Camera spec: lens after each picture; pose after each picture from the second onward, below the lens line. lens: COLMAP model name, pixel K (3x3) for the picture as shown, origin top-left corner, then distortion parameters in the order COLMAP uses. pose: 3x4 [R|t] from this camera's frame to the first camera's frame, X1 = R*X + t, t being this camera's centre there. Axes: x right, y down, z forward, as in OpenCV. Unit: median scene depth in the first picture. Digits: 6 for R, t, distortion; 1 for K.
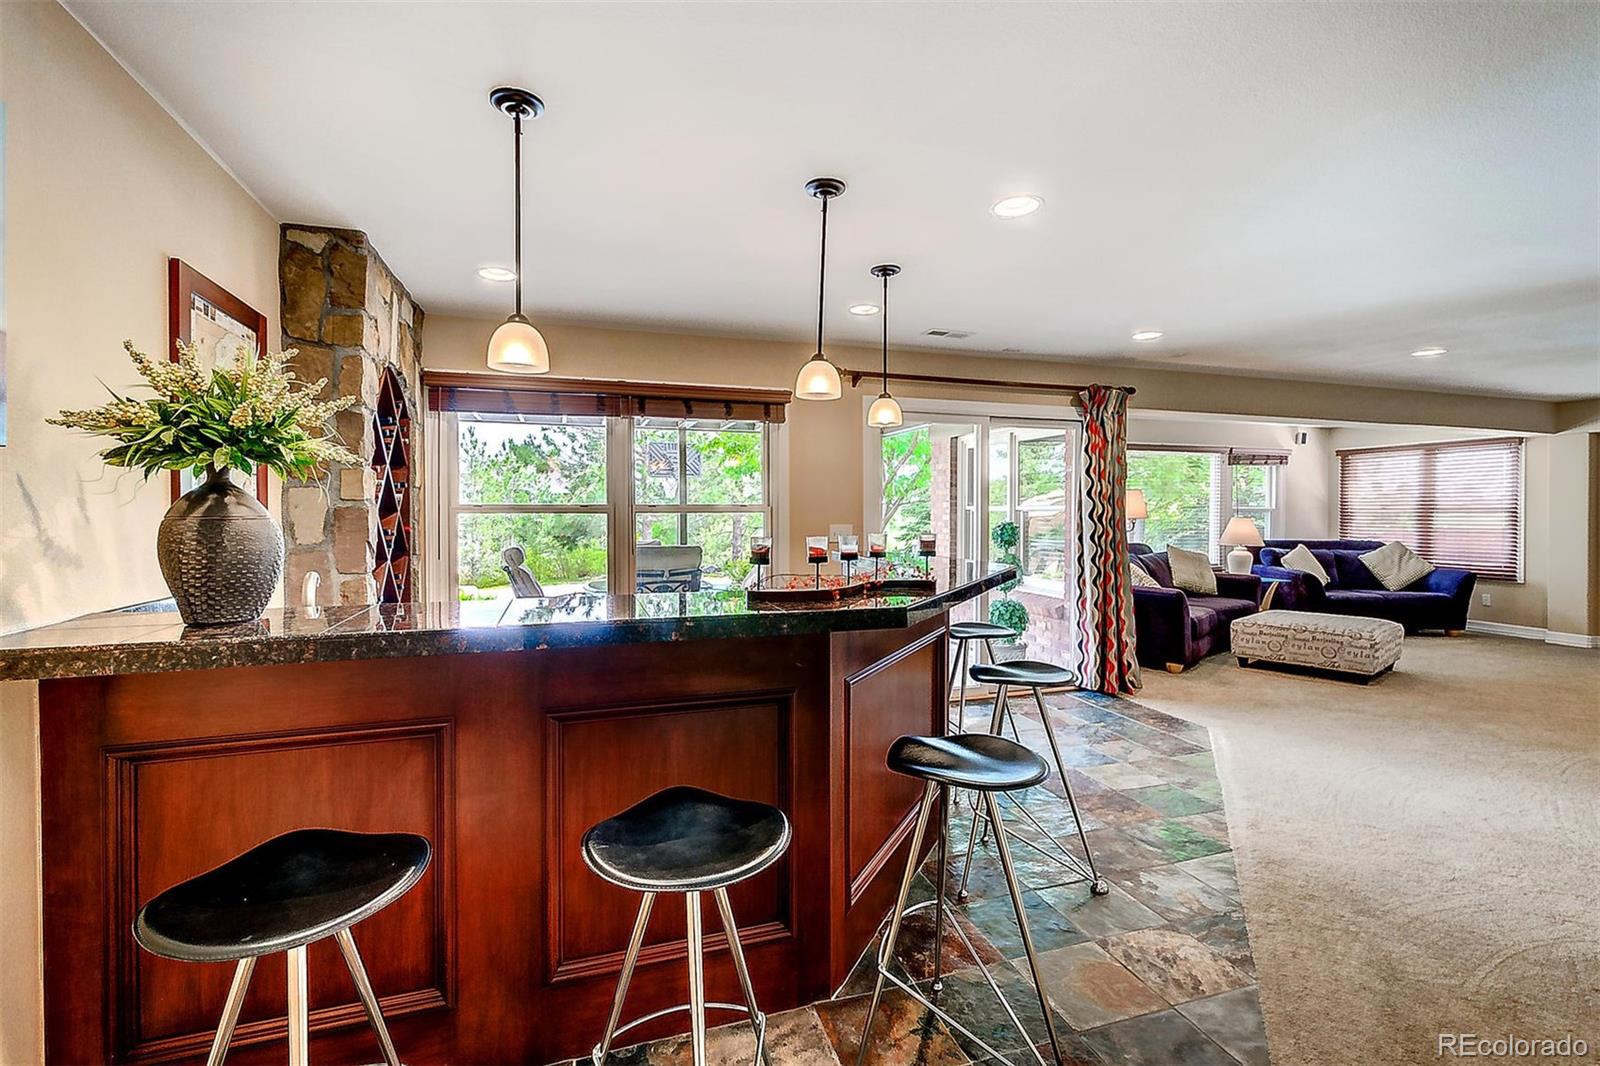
lens RADIAL K [[709.5, 0, 807.1], [0, 709.5, 520.0], [0, 0, 1]] dist [0.001184, -0.000030]
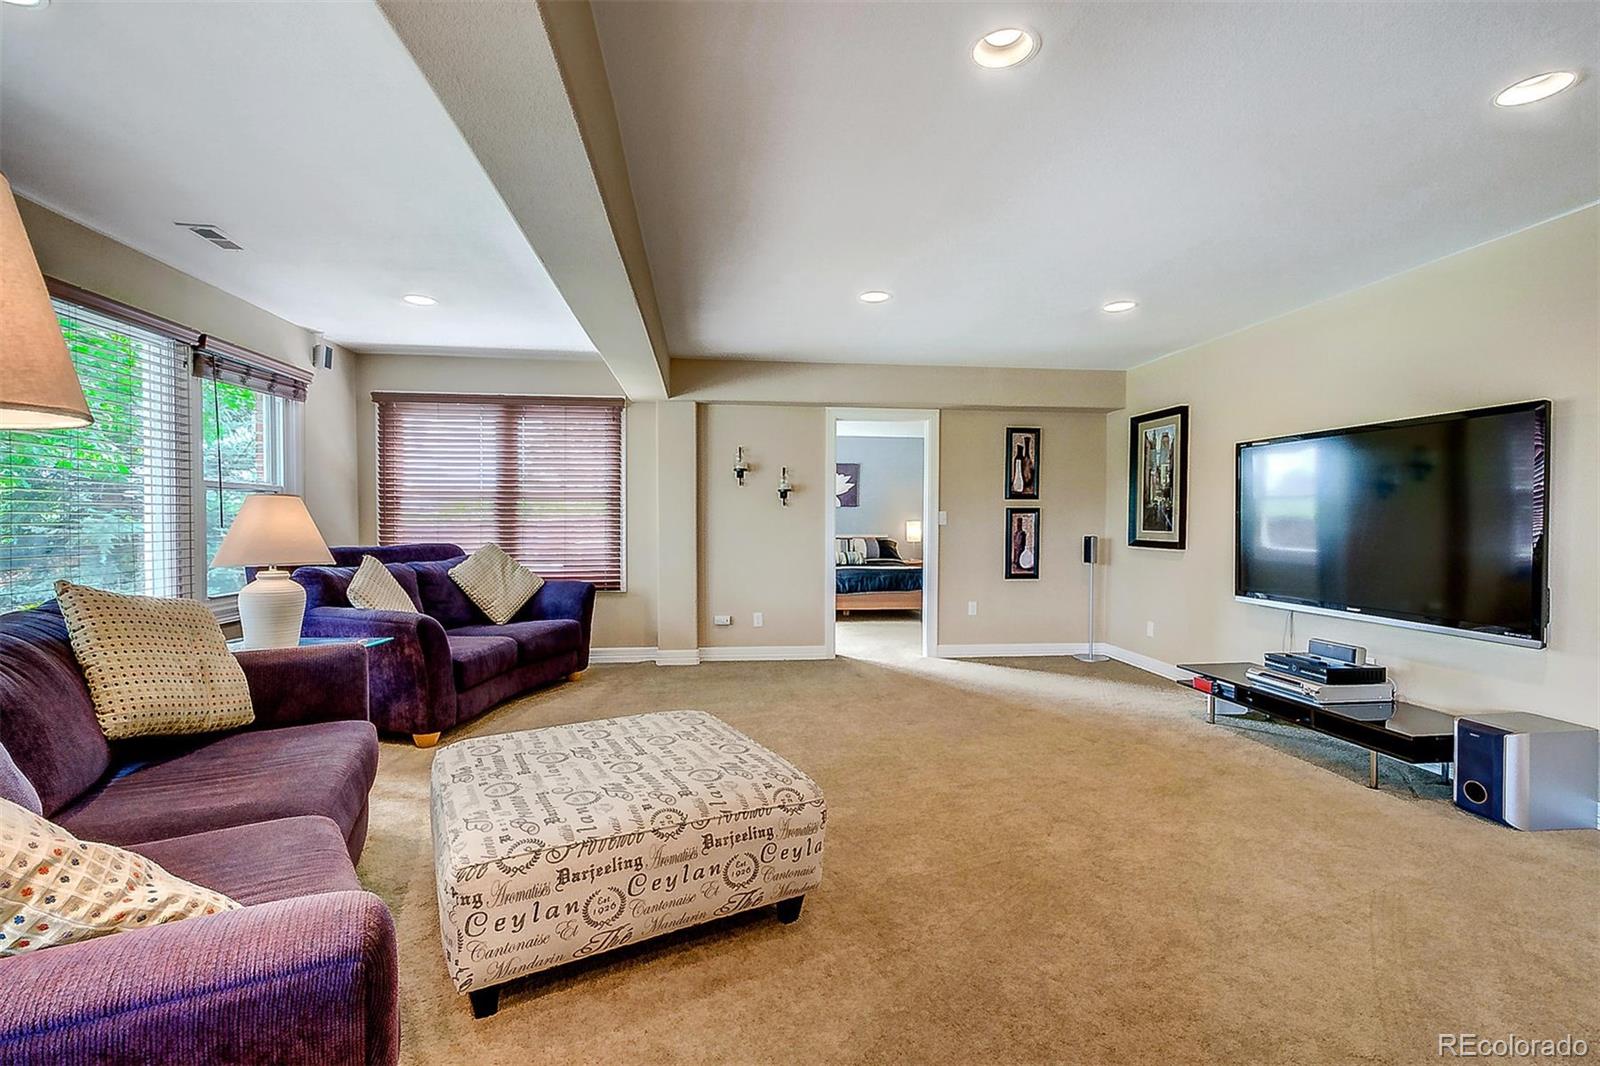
lens RADIAL K [[709.5, 0, 806.8], [0, 709.5, 533.3], [0, 0, 1]] dist [0.001184, -0.000030]
pose [[0.200119, -0.020077, 0.979566, 0.282780], [0.007013, 0.999794, 0.019059, 0.011783], [-0.979747, 0.003055, 0.200218, 0.625879]]
